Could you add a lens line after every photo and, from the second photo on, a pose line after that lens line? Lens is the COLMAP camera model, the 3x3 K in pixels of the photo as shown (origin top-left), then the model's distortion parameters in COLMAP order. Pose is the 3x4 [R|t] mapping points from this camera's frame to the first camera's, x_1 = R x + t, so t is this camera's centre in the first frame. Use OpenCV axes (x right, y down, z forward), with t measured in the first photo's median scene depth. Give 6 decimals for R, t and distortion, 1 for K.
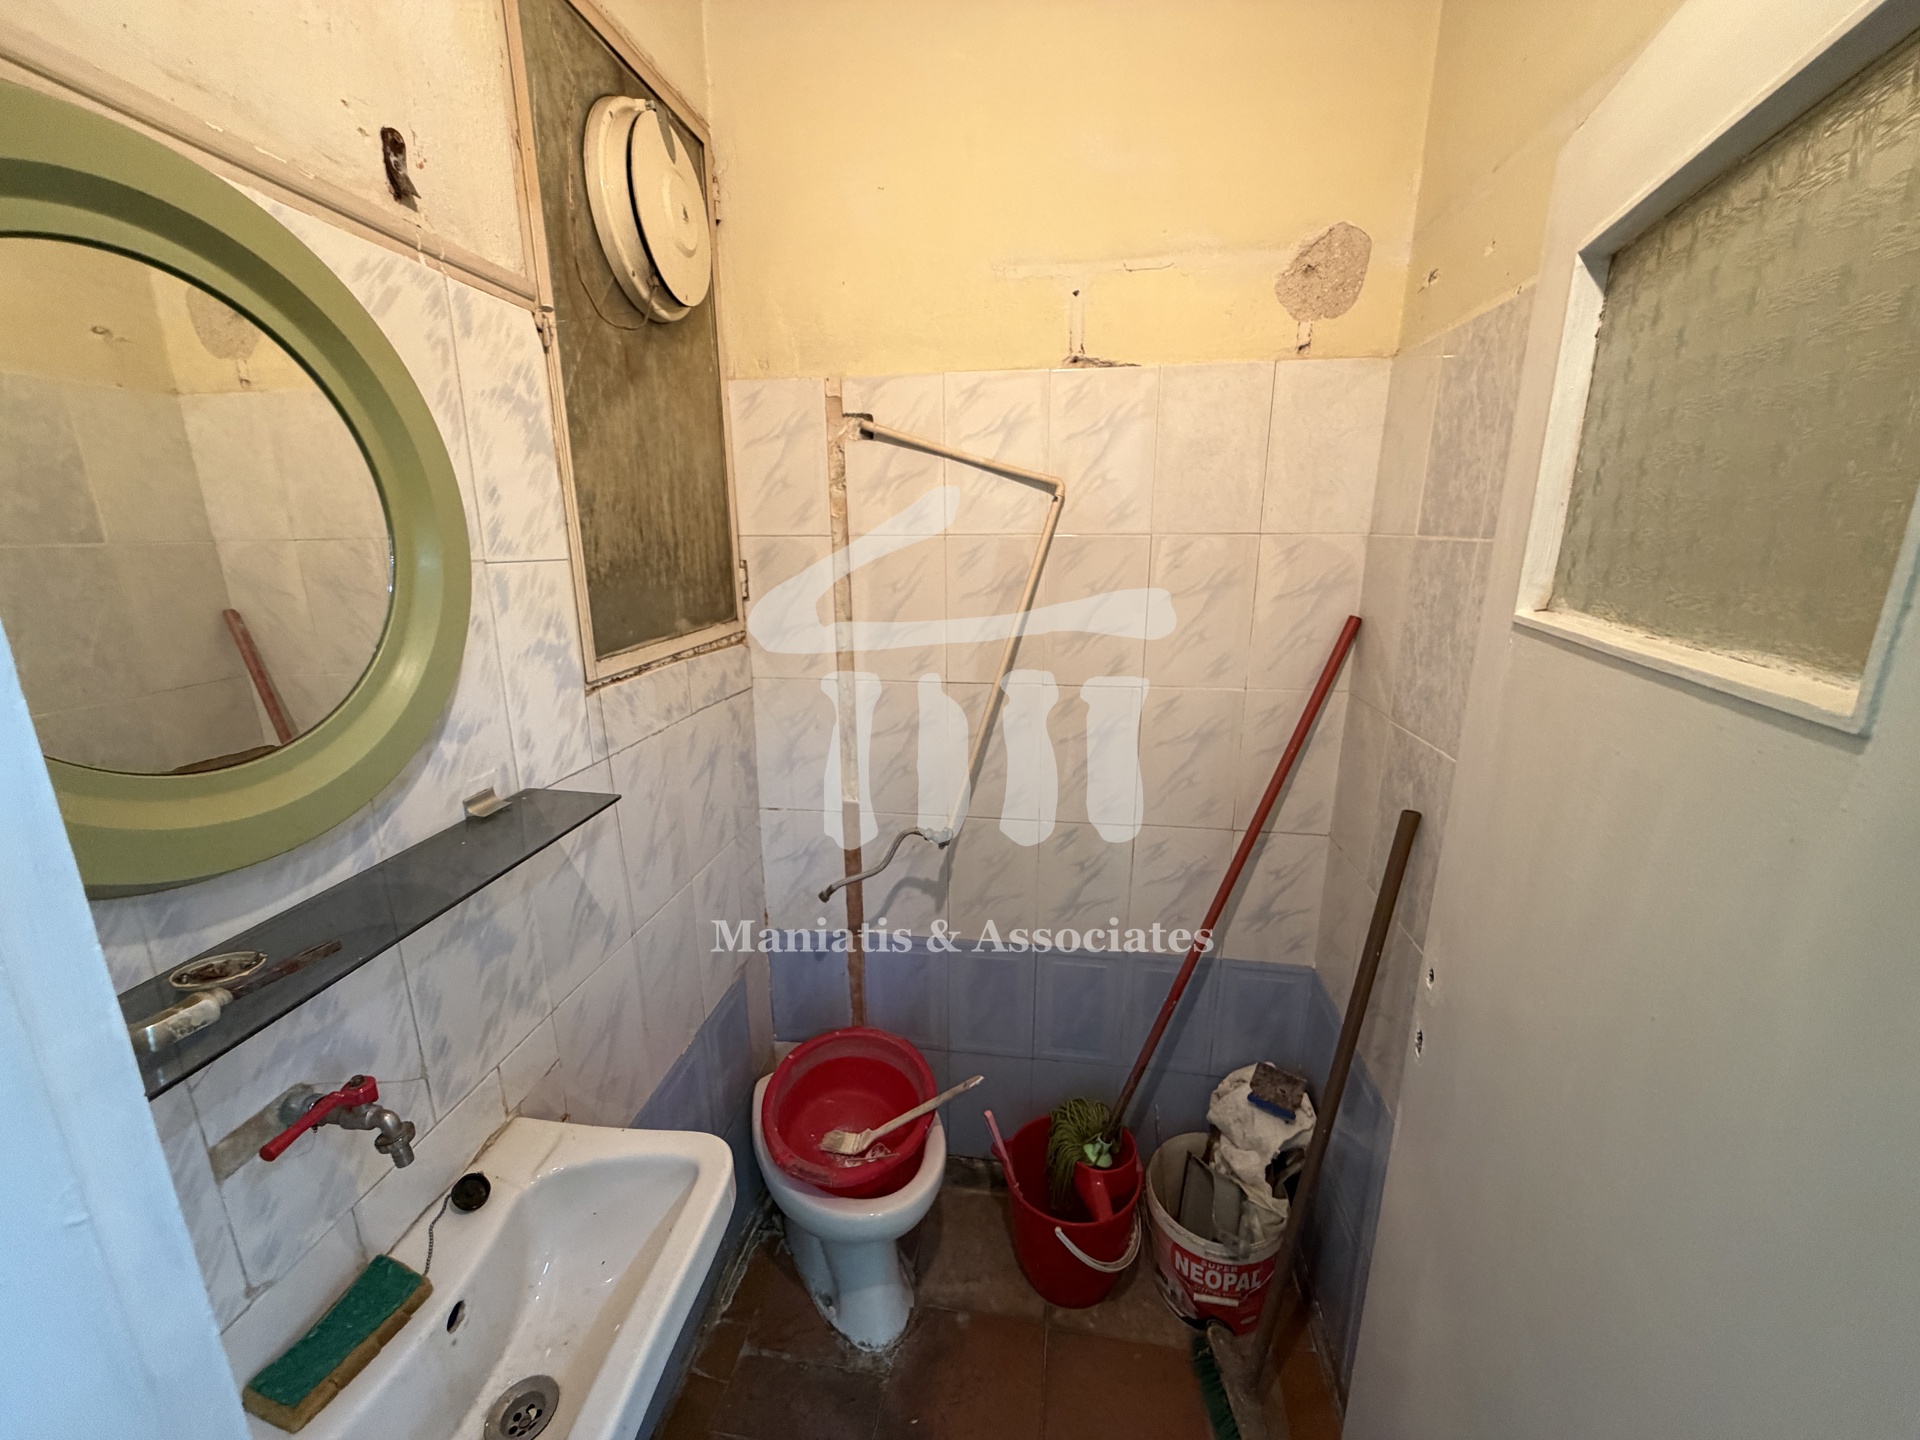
lens RADIAL K [[764.6, 0, 954.0], [0, 764.6, 719.8], [0, 0, 1]] dist [0.001136, -0.000408]
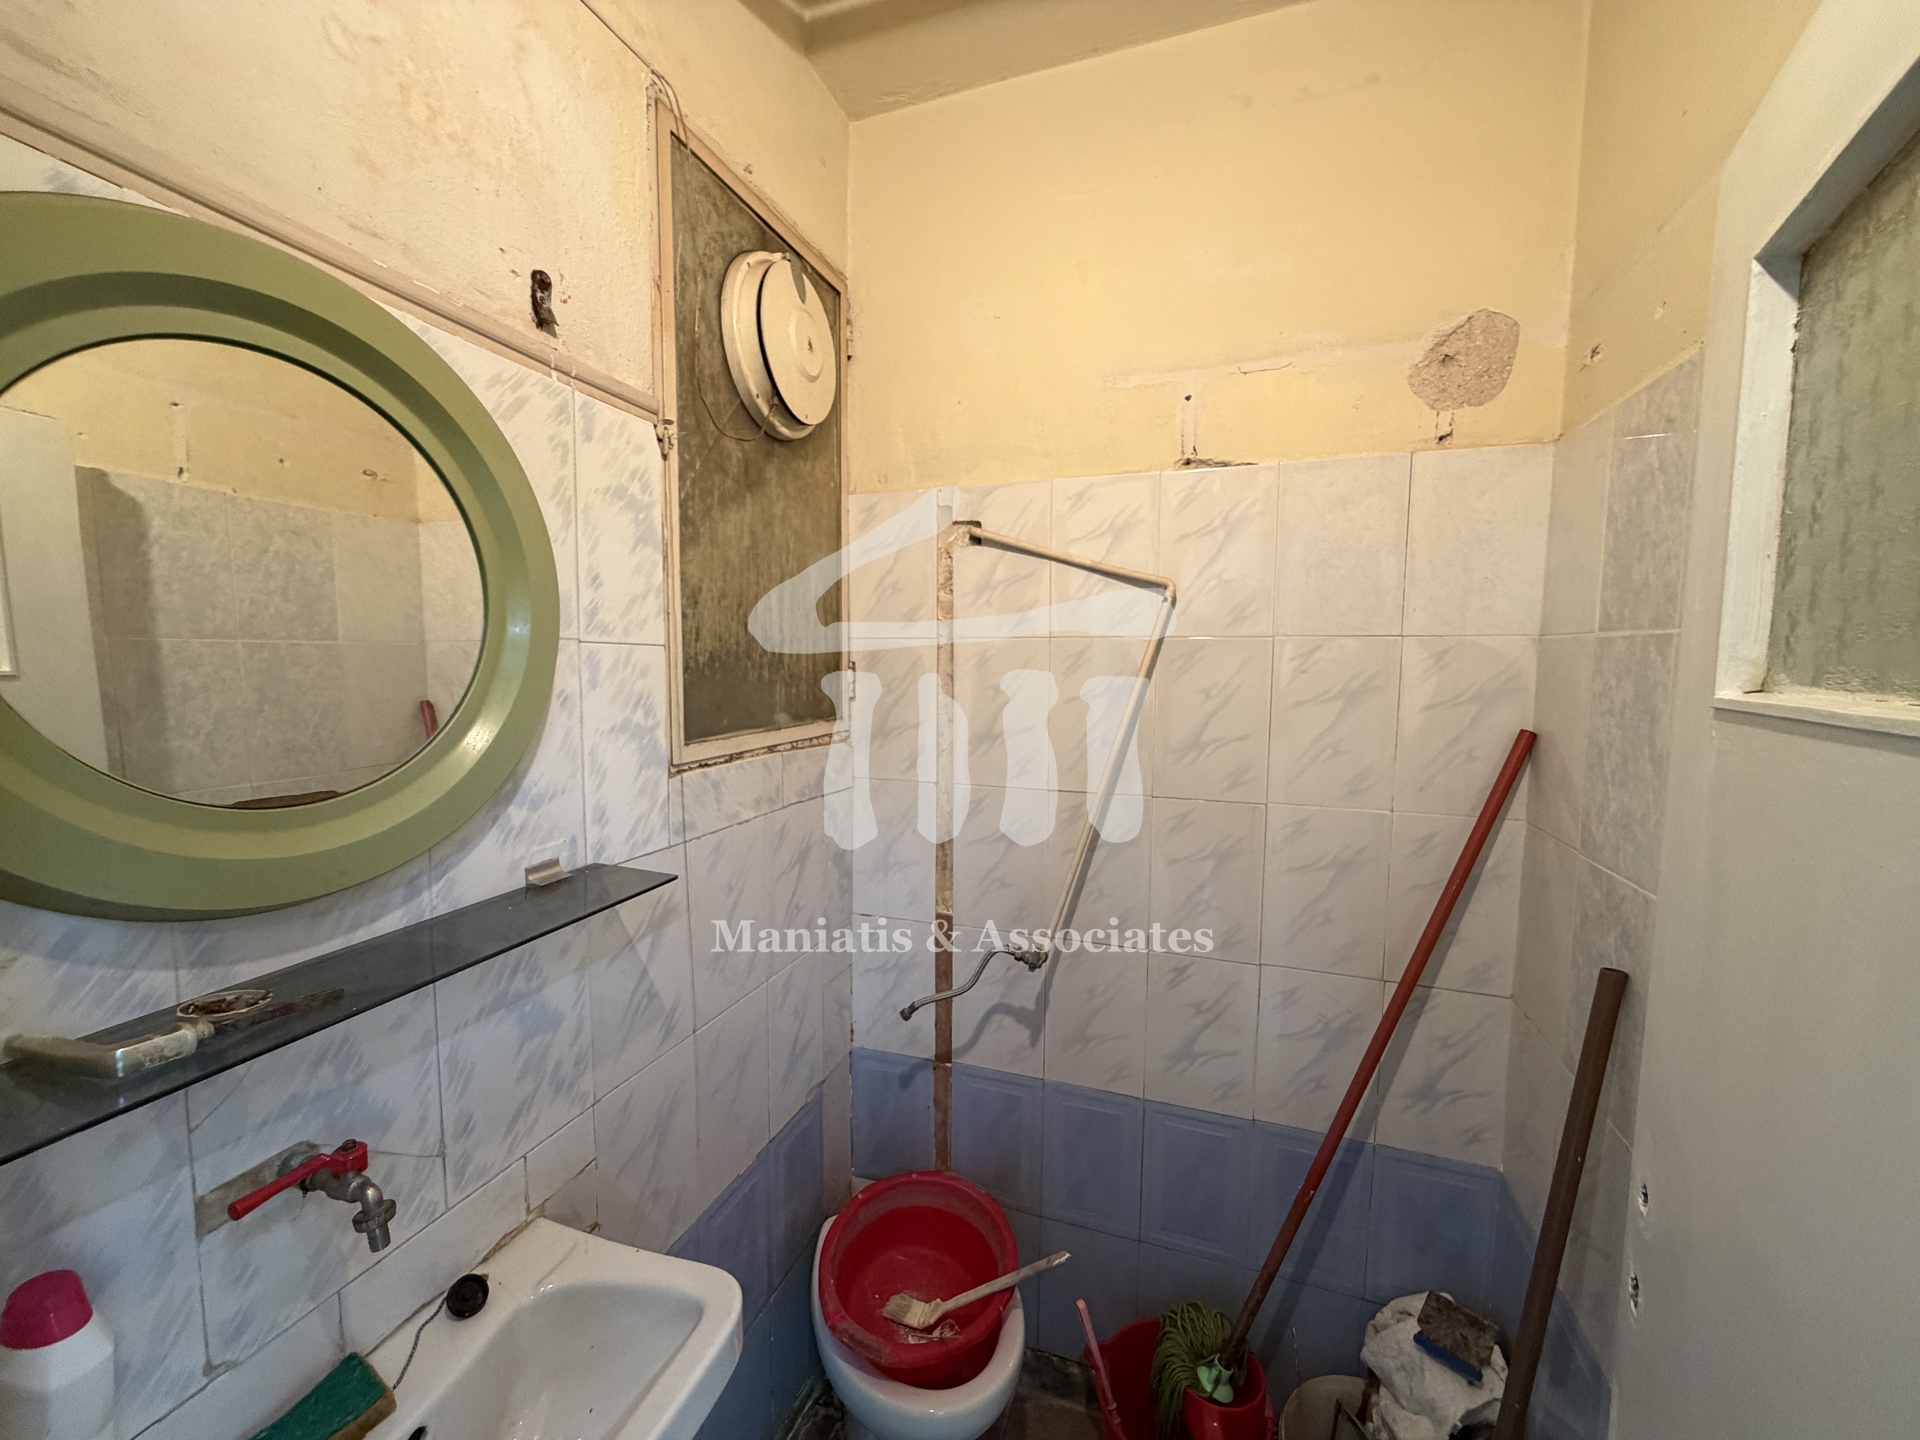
lens RADIAL K [[764.6, 0, 954.0], [0, 764.6, 719.8], [0, 0, 1]] dist [0.001136, -0.000408]
pose [[0.980690, 0.026177, -0.193807, 0.083955], [-0.057545, 0.985755, -0.158040, 0.031543], [0.186909, 0.166141, 0.968226, 0.073229]]
